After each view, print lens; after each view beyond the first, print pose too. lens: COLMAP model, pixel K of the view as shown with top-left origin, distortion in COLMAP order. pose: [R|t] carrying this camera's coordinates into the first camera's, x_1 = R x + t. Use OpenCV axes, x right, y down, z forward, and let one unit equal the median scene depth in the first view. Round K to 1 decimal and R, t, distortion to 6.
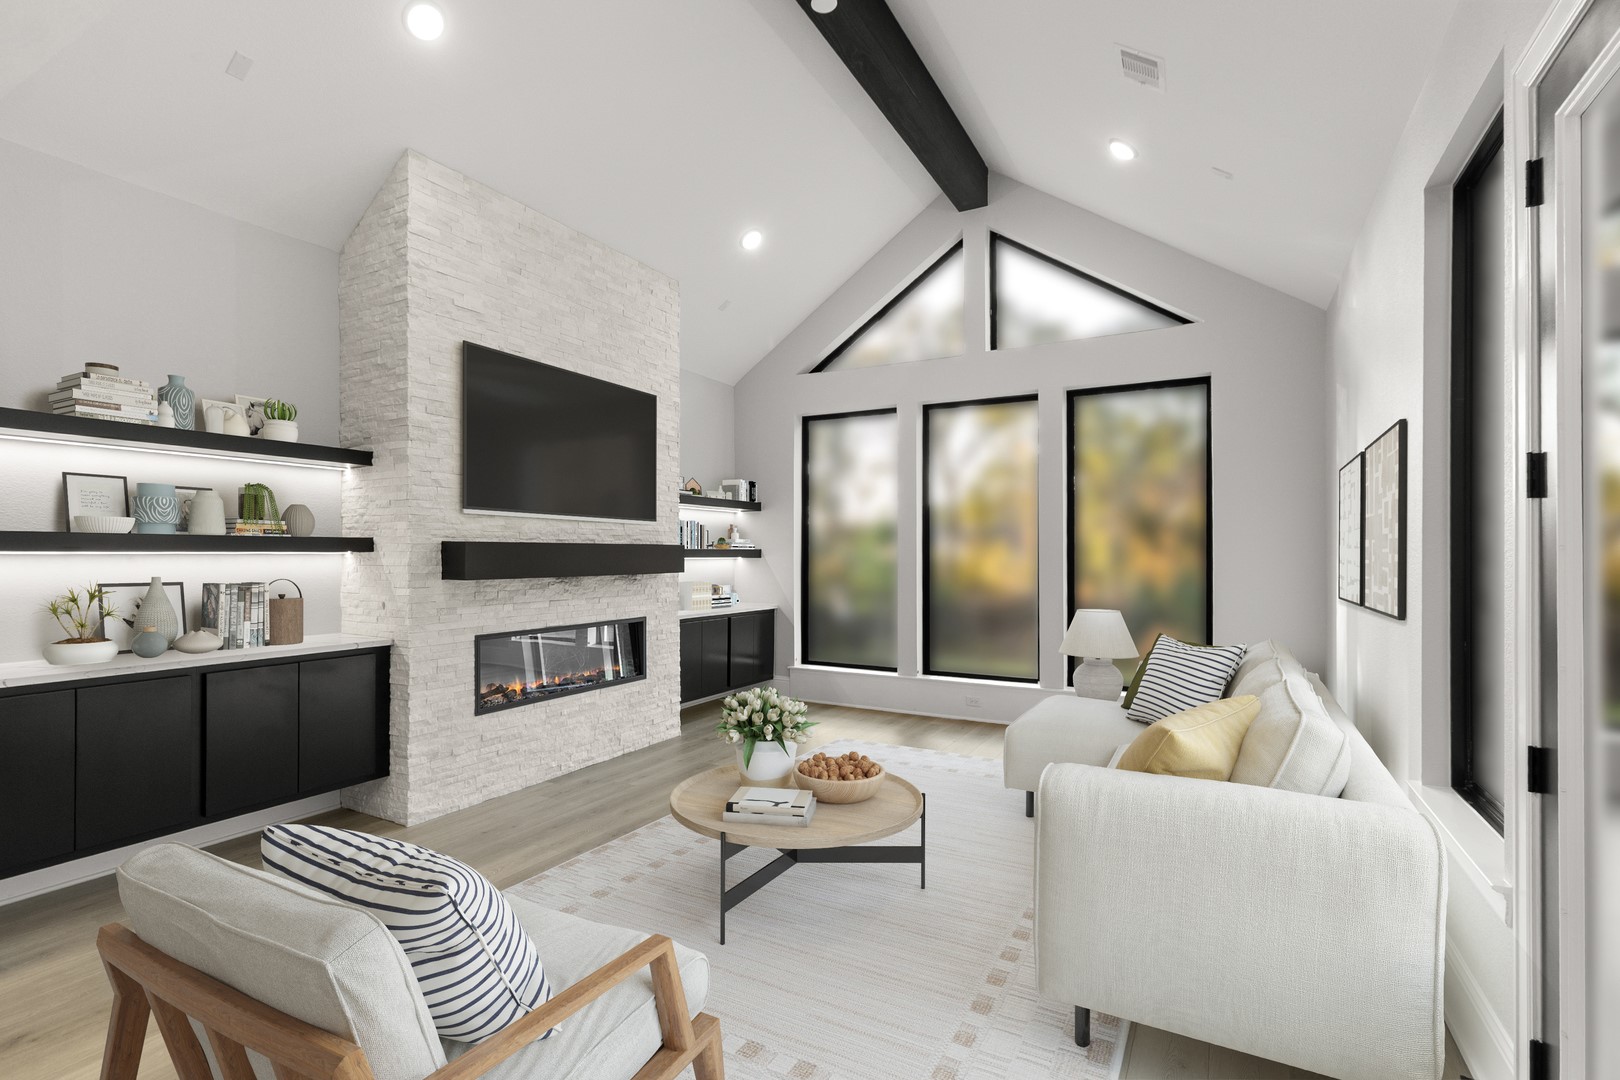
lens RADIAL K [[755.9, 0, 800.5], [0, 755.9, 549.0], [0, 0, 1]] dist [0.004273, 0.001011]
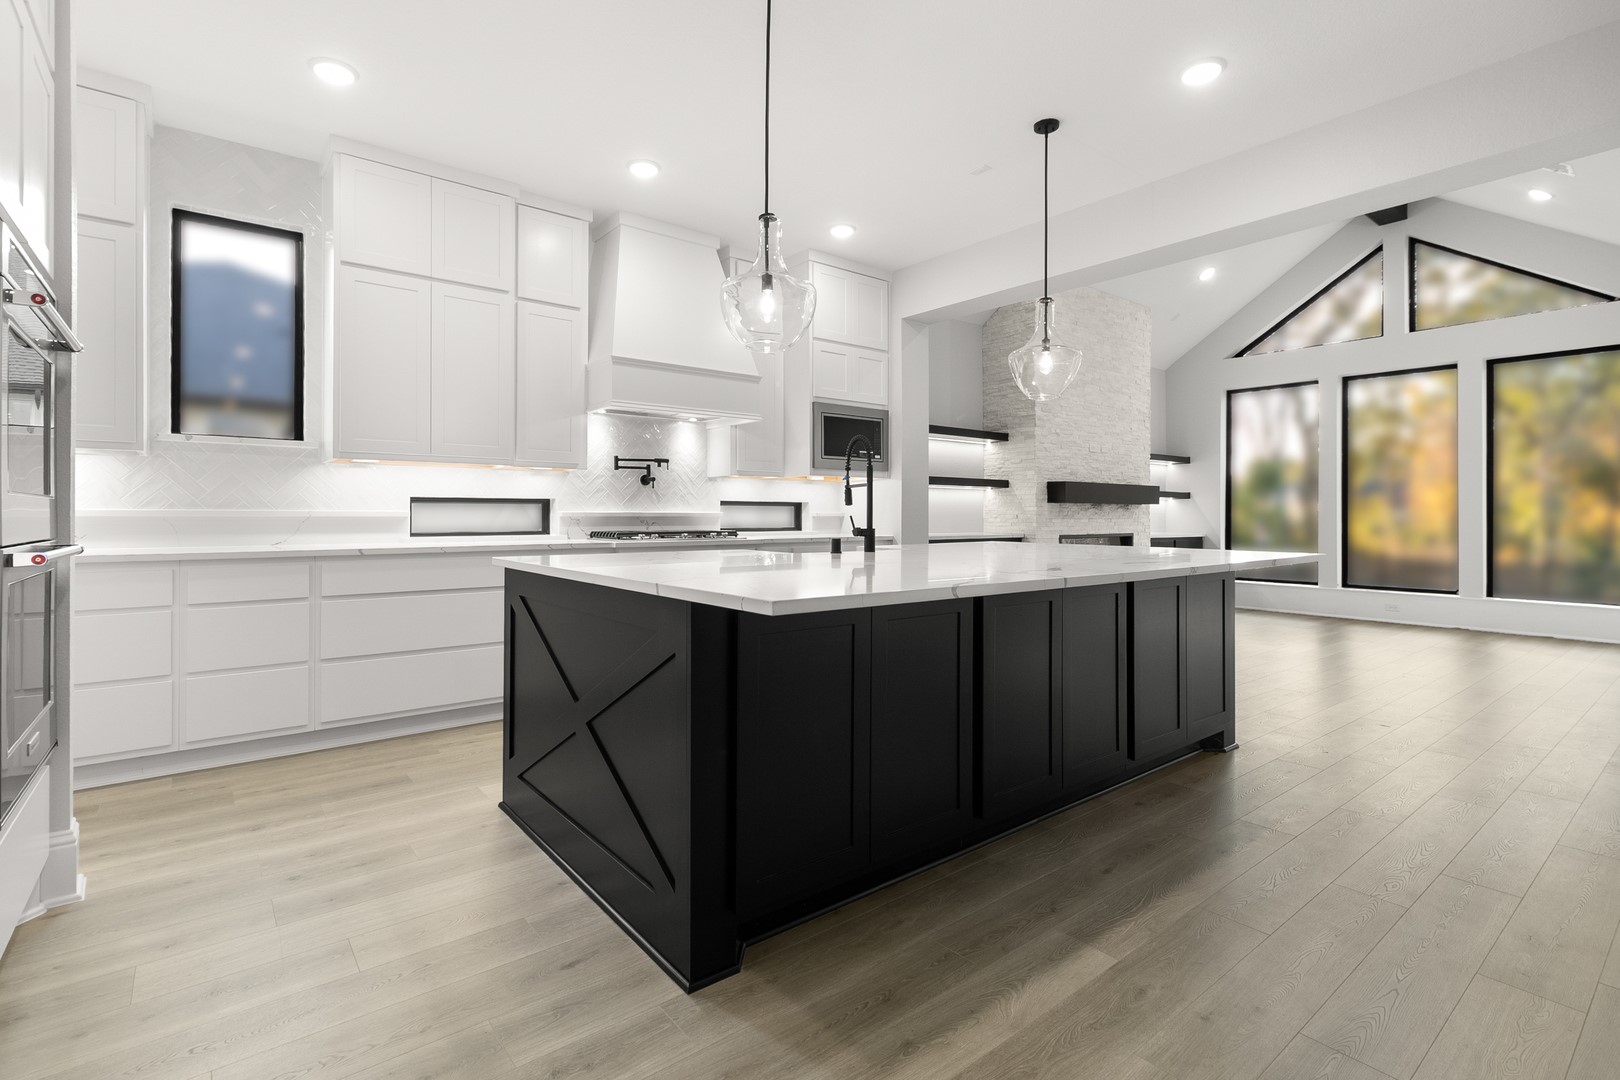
lens RADIAL K [[755.9, 0, 796.4], [0, 755.9, 513.6], [0, 0, 1]] dist [0.004273, 0.001011]
pose [[0.925045, 0.000632, -0.379856, -0.330877], [0.000610, 0.999995, 0.003149, 0.058596], [0.379856, -0.003145, 0.925040, -0.873148]]
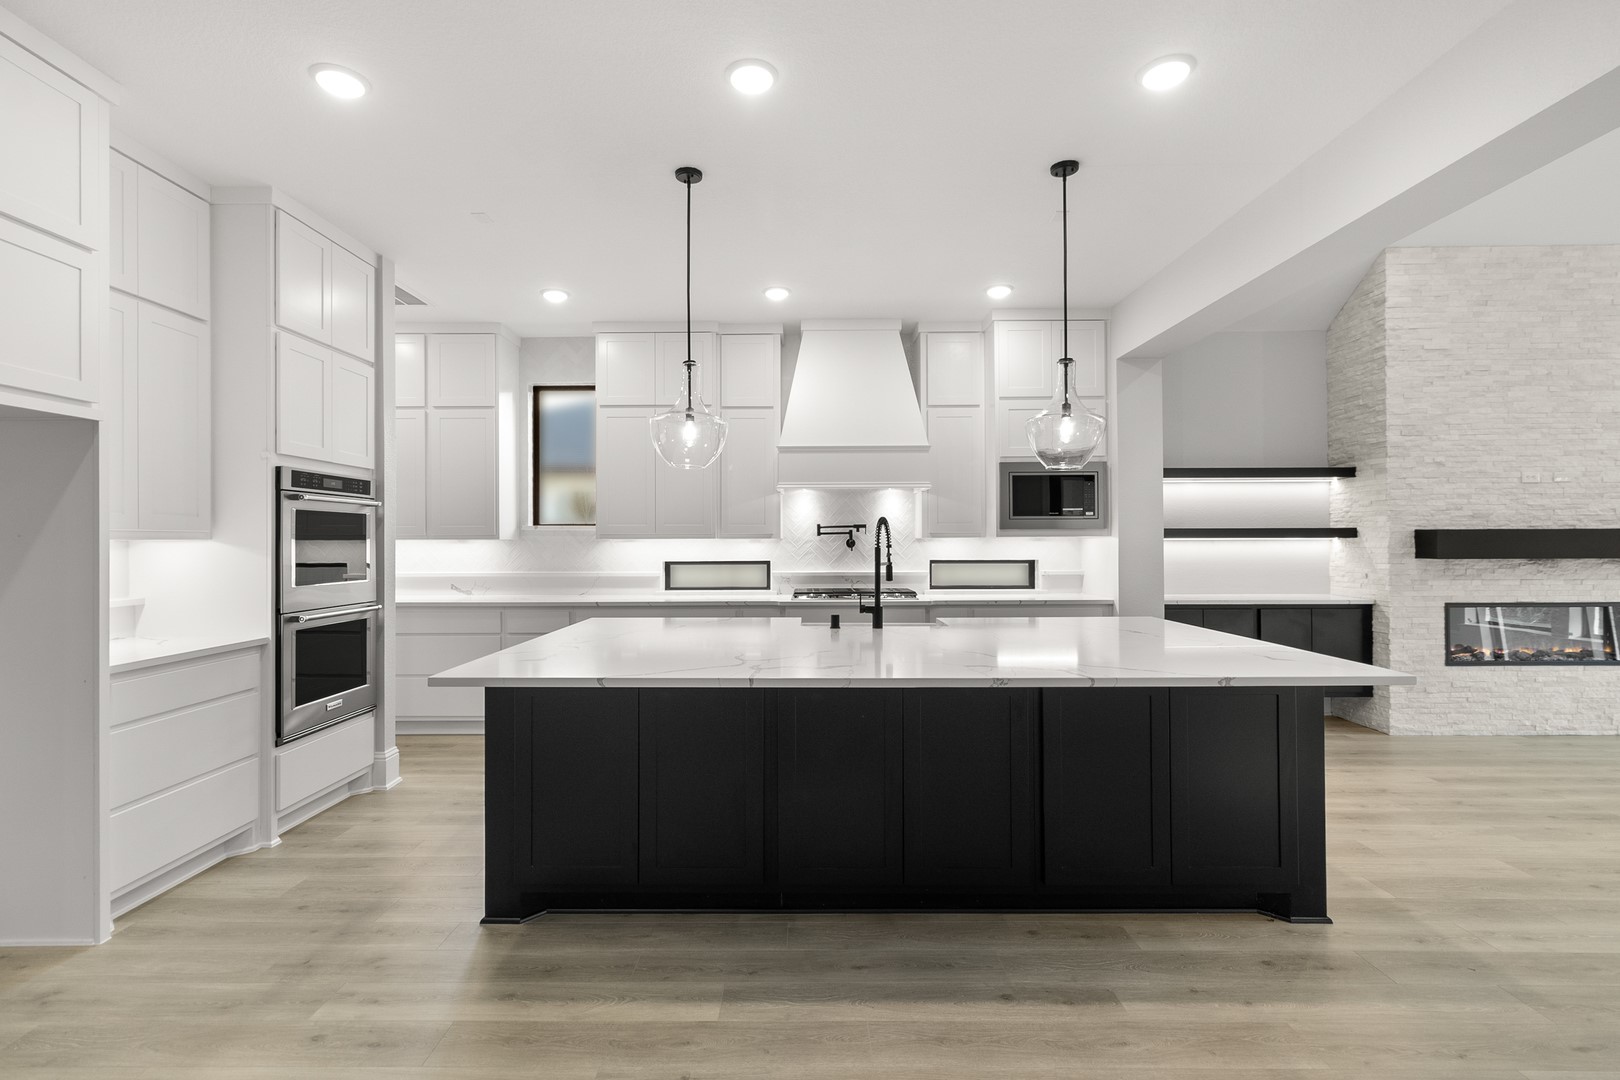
lens RADIAL K [[755.9, 0, 802.4], [0, 755.9, 537.9], [0, 0, 1]] dist [0.004273, 0.001011]
pose [[0.483900, -0.005970, -0.875103, 0.167925], [0.008546, 0.999961, -0.002097, -0.001802], [0.875081, -0.006464, 0.483933, -0.573054]]
